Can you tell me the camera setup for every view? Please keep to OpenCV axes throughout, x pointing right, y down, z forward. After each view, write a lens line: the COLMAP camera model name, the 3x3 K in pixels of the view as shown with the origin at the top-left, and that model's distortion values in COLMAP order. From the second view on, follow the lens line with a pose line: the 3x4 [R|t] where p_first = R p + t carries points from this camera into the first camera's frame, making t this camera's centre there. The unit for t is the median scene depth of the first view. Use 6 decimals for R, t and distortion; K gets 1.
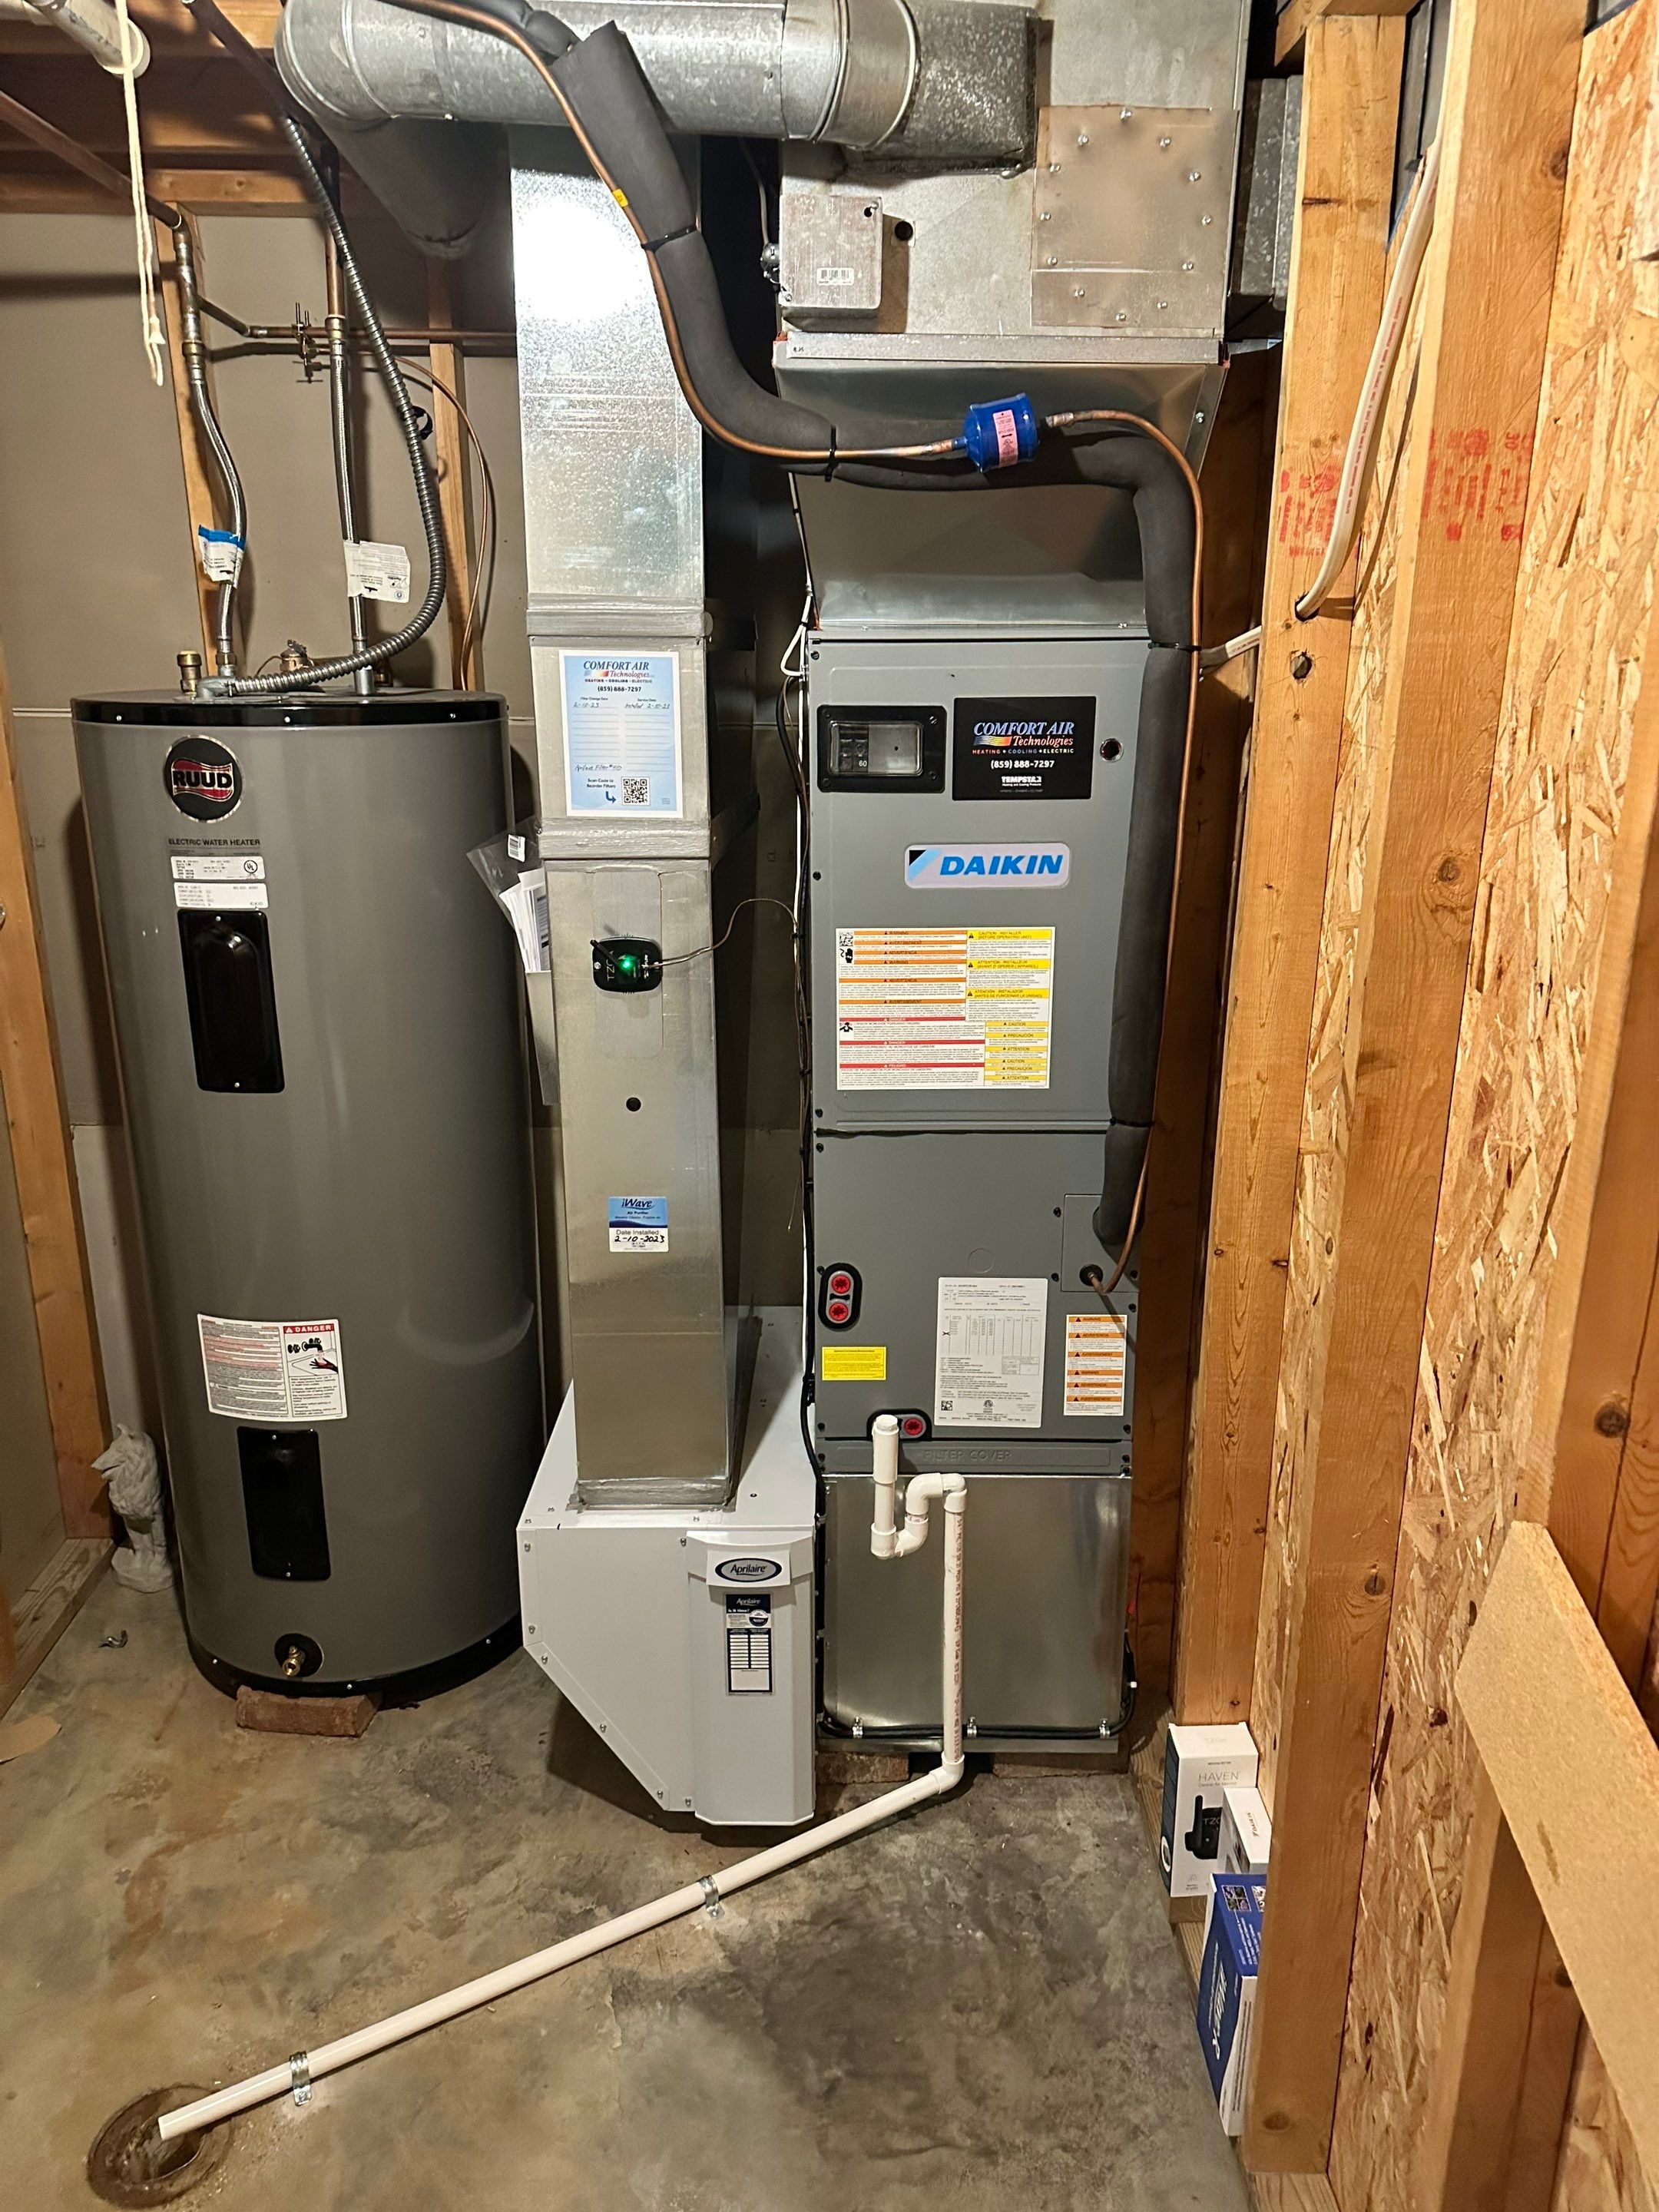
lens RADIAL K [[1536.9, 0, 847.8], [0, 1536.9, 1083.5], [0, 0, 1]] dist [0.034197, -0.046999]
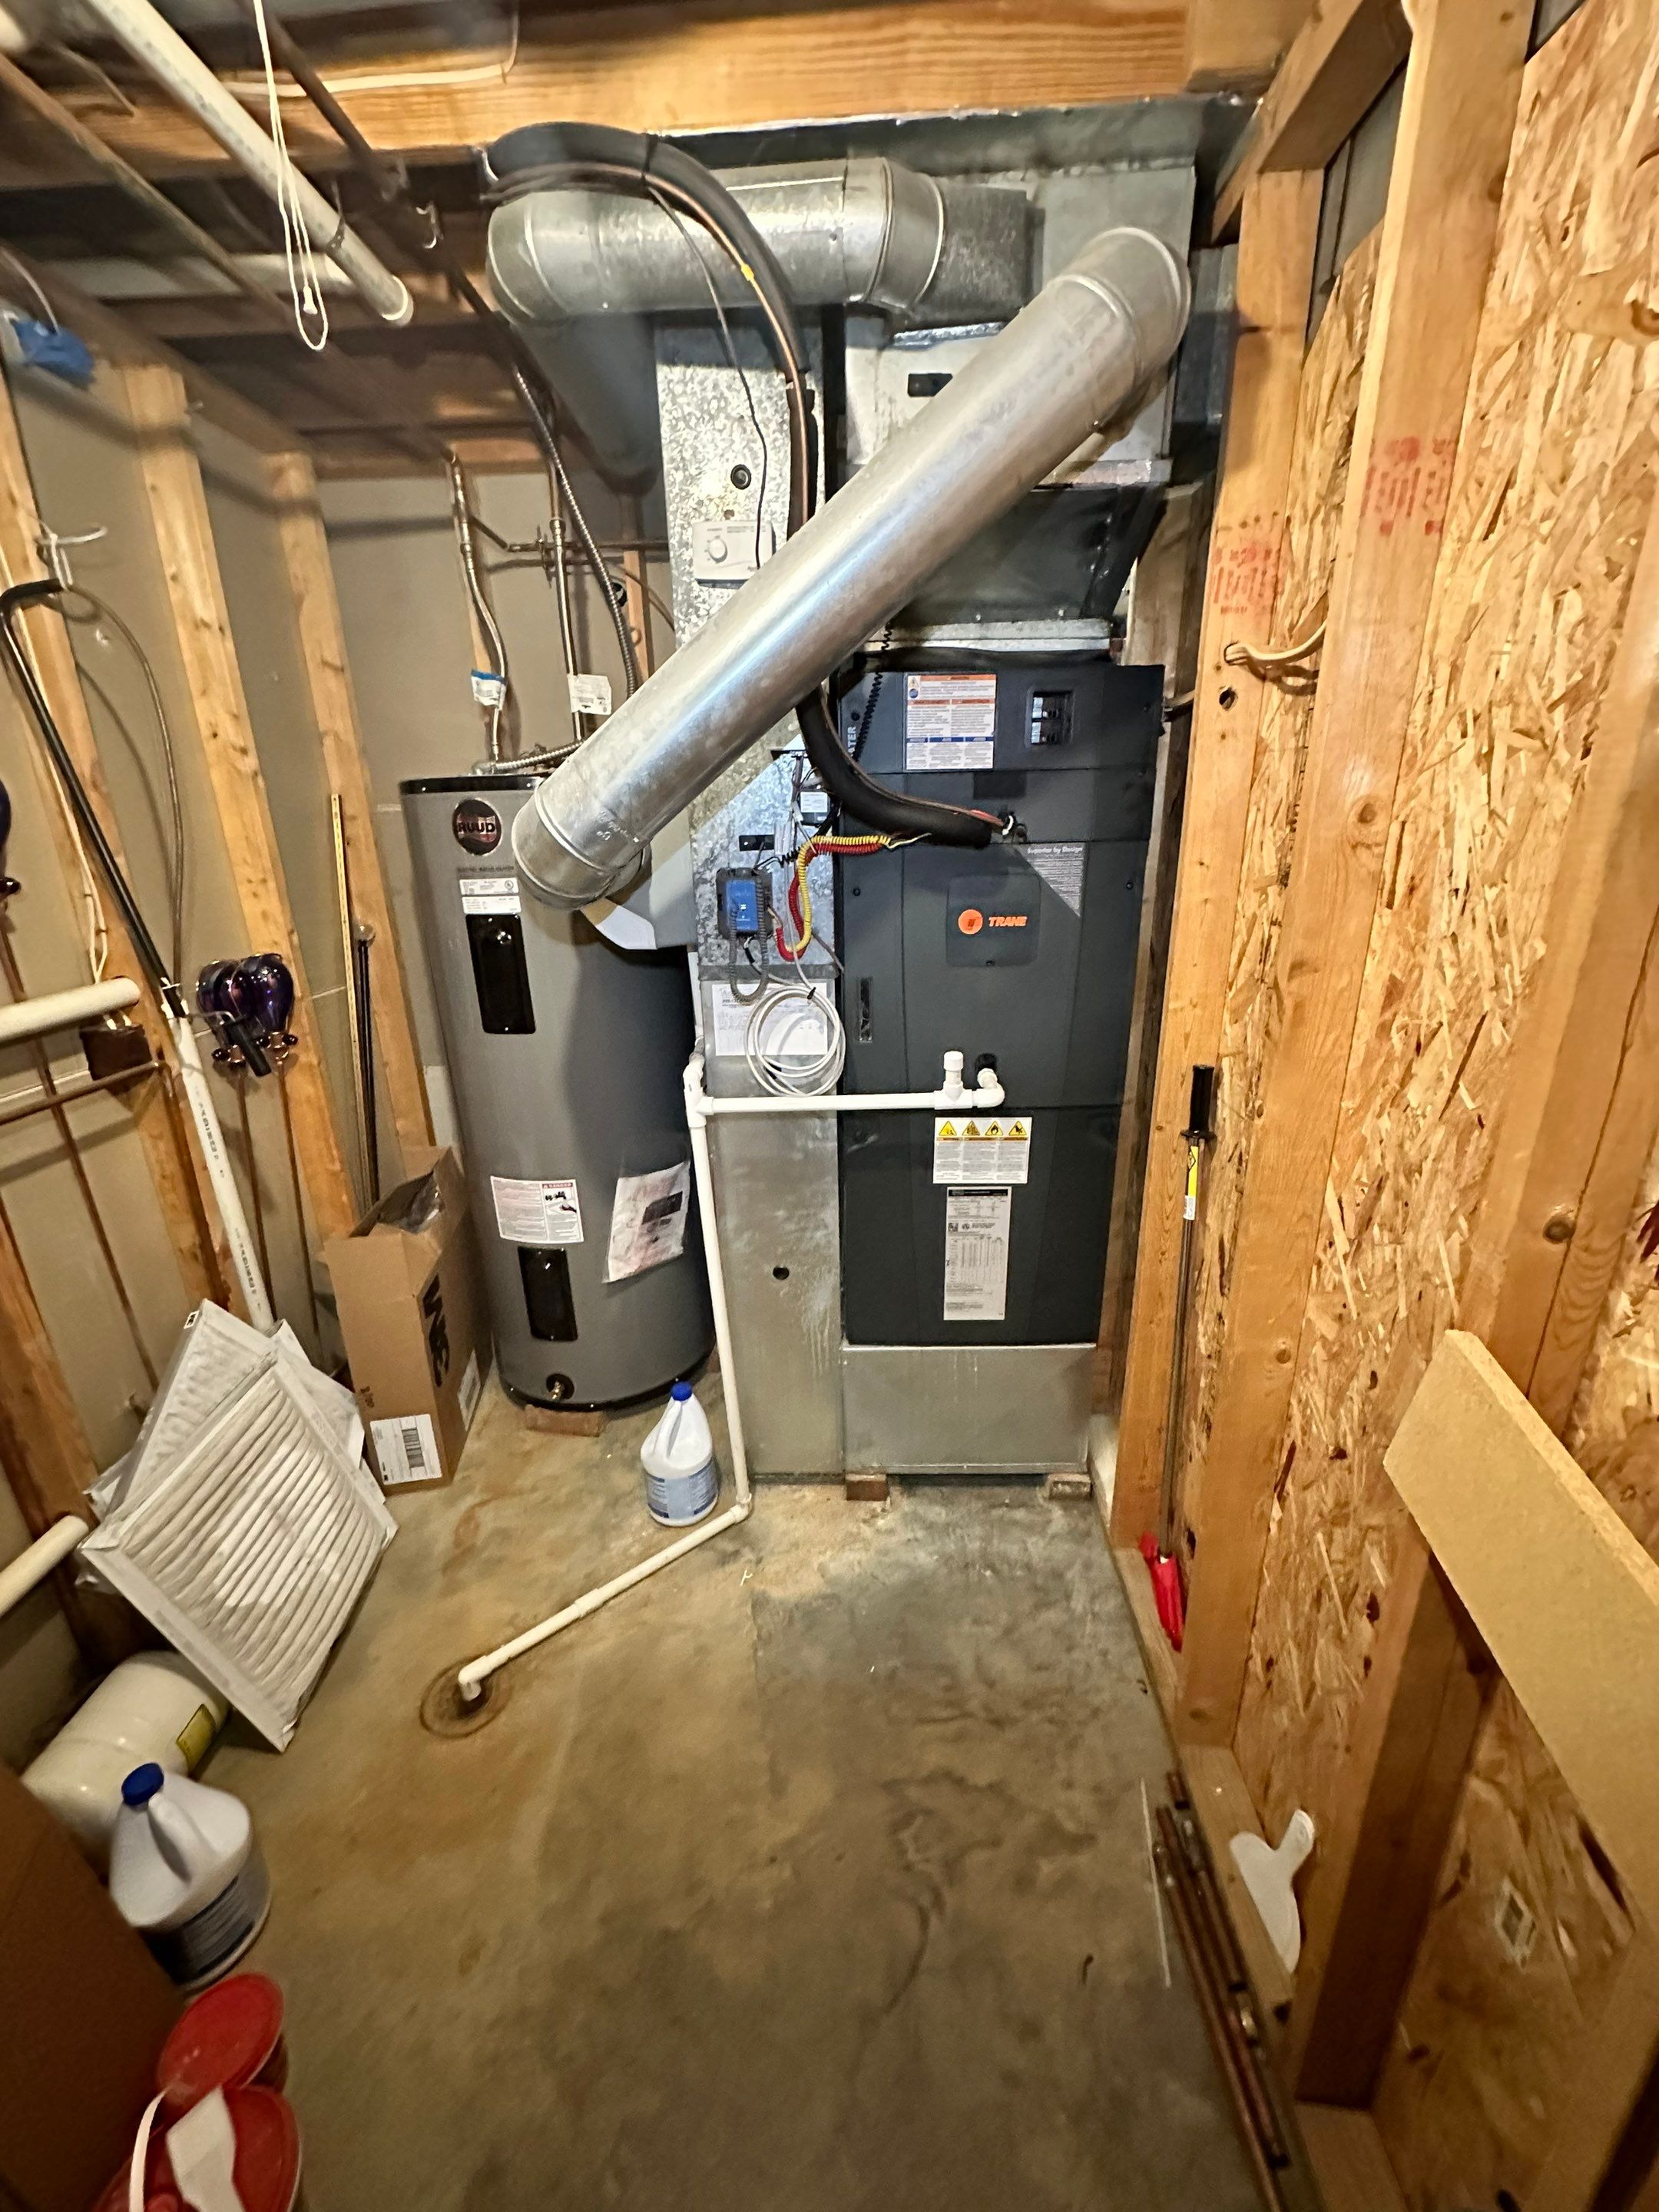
lens RADIAL K [[867.5, 0, 834.4], [0, 867.5, 1107.6], [0, 0, 1]] dist [-0.011034, 0.002121]
pose [[0.997497, -0.006767, -0.070381, -0.004124], [0.010150, 0.998804, 0.047831, 0.046652], [0.069973, -0.048425, 0.996373, 0.163609]]
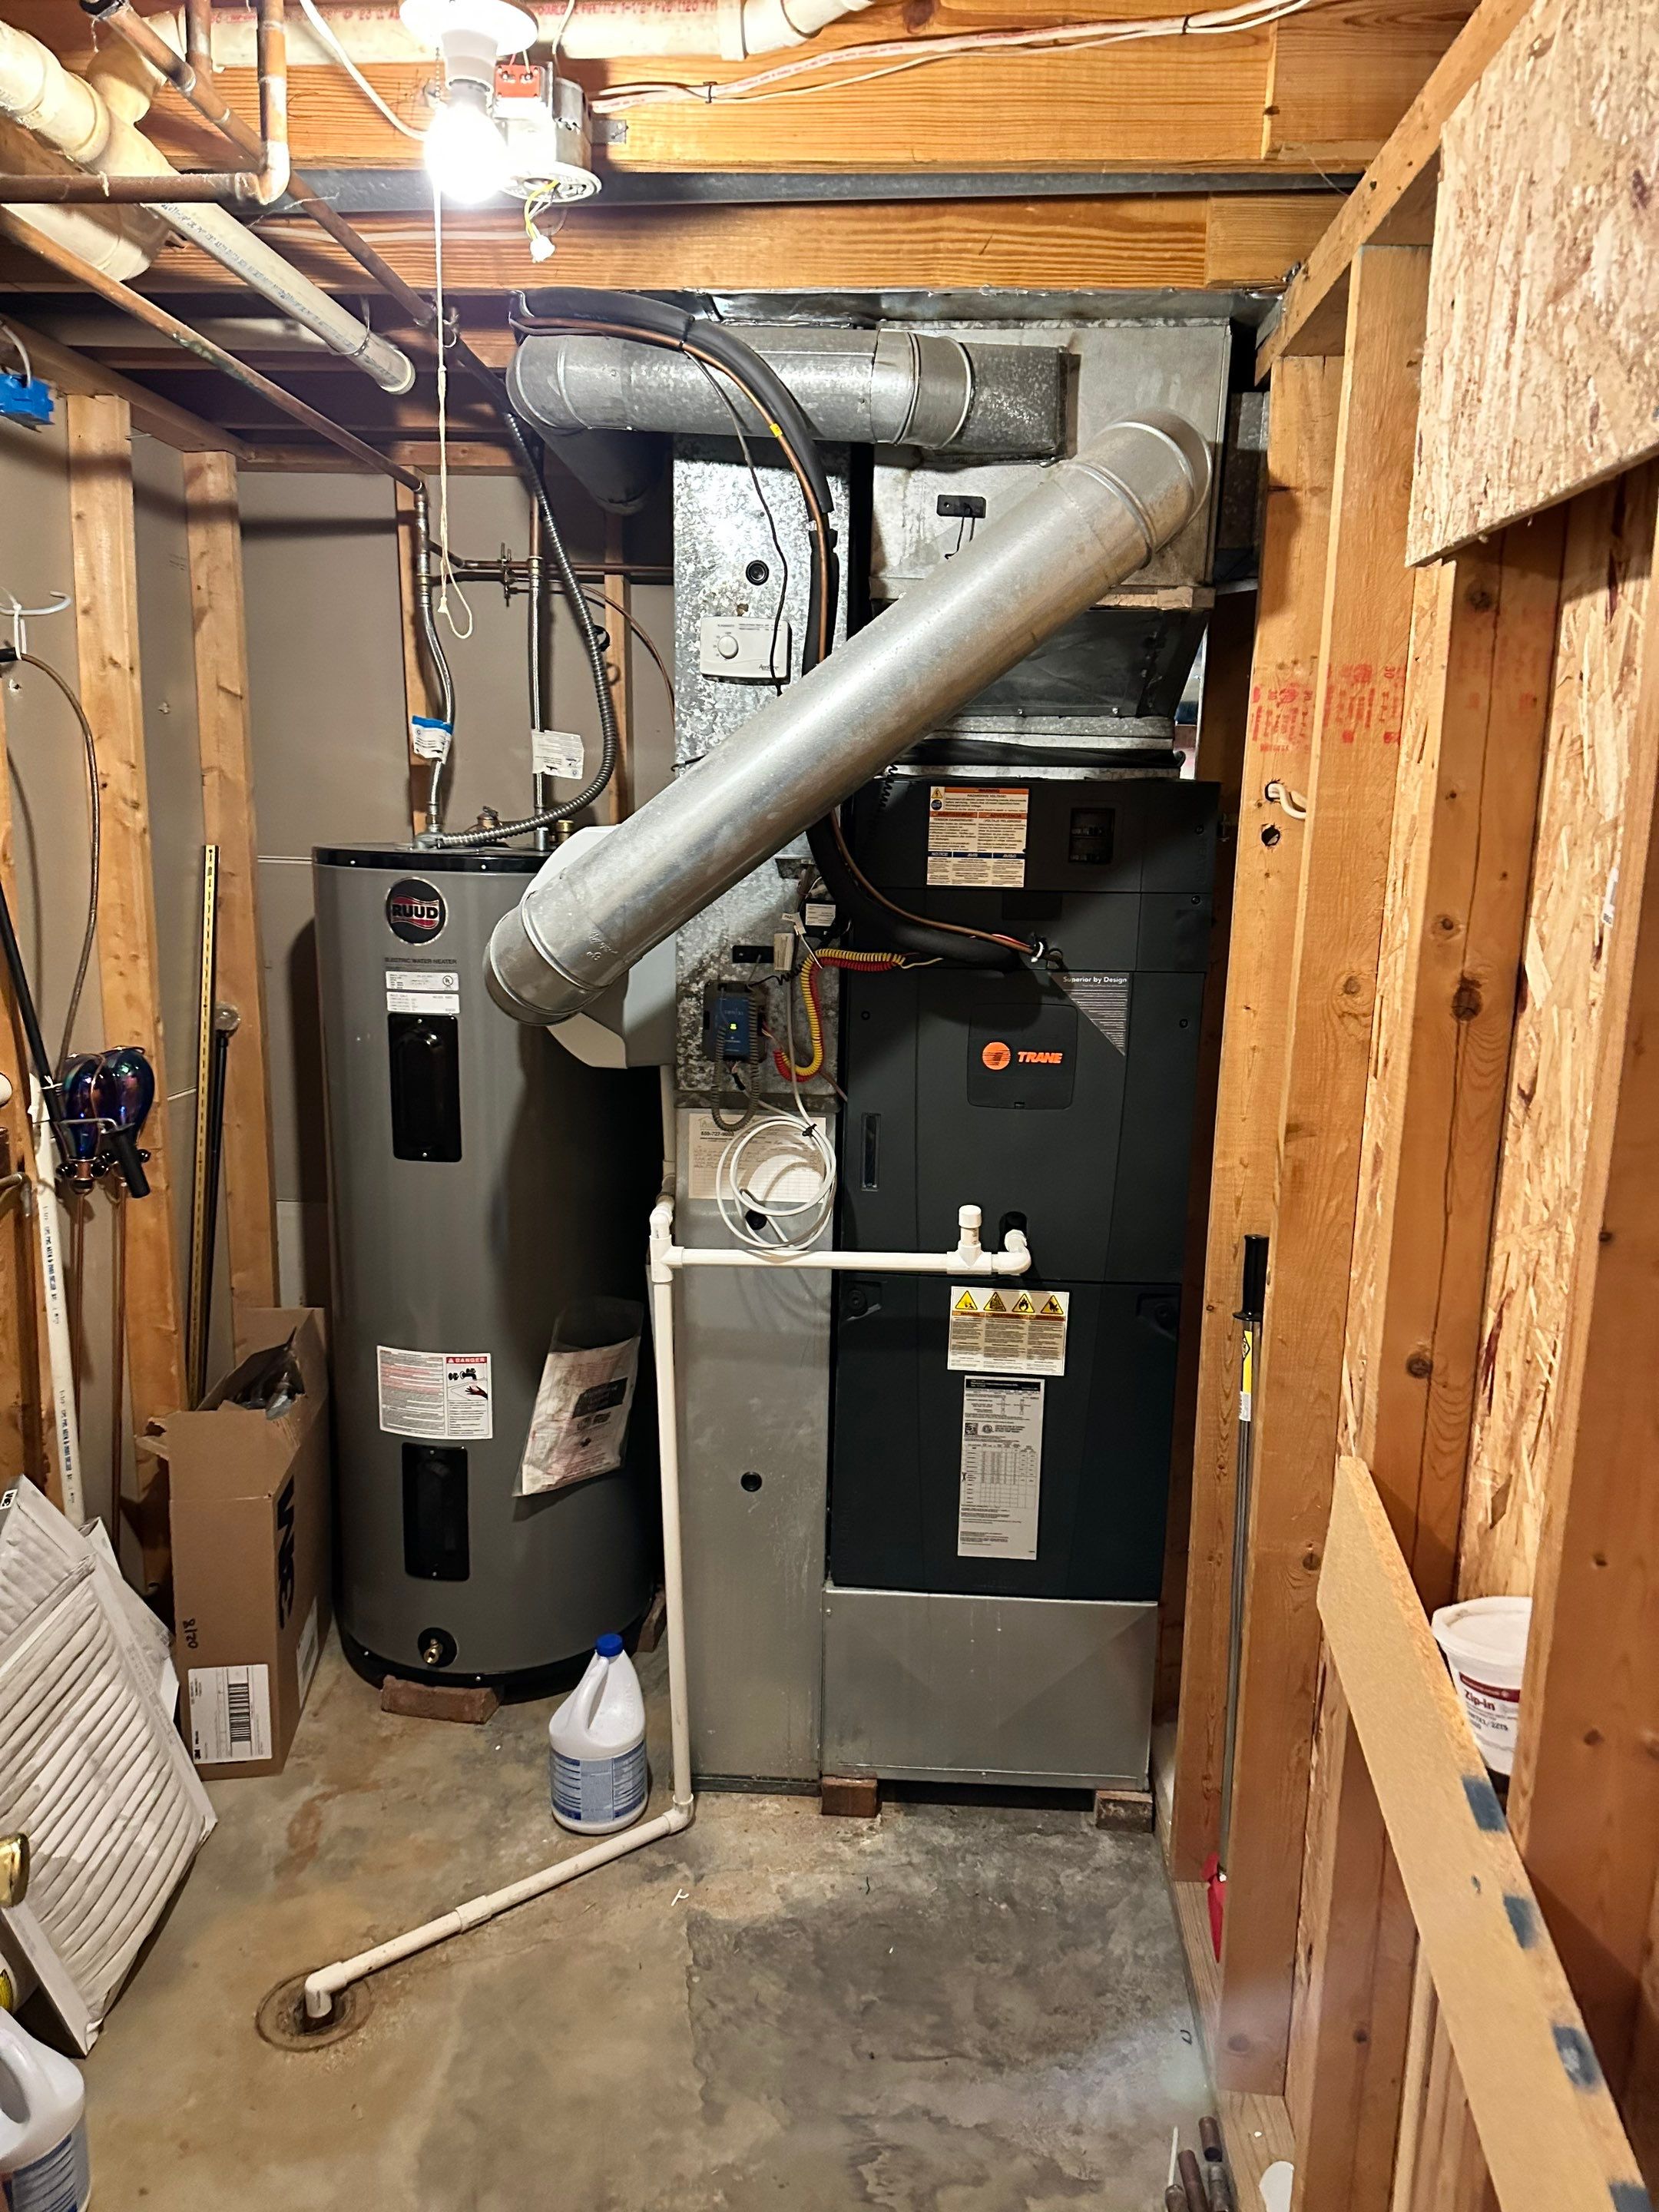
lens RADIAL K [[1536.9, 0, 846.8], [0, 1536.9, 1107.0], [0, 0, 1]] dist [0.034197, -0.046999]
pose [[0.996399, 0.029837, -0.079366, 0.045130], [-0.037024, 0.995192, -0.090677, 0.069151], [0.076279, 0.093289, 0.992713, -0.227740]]
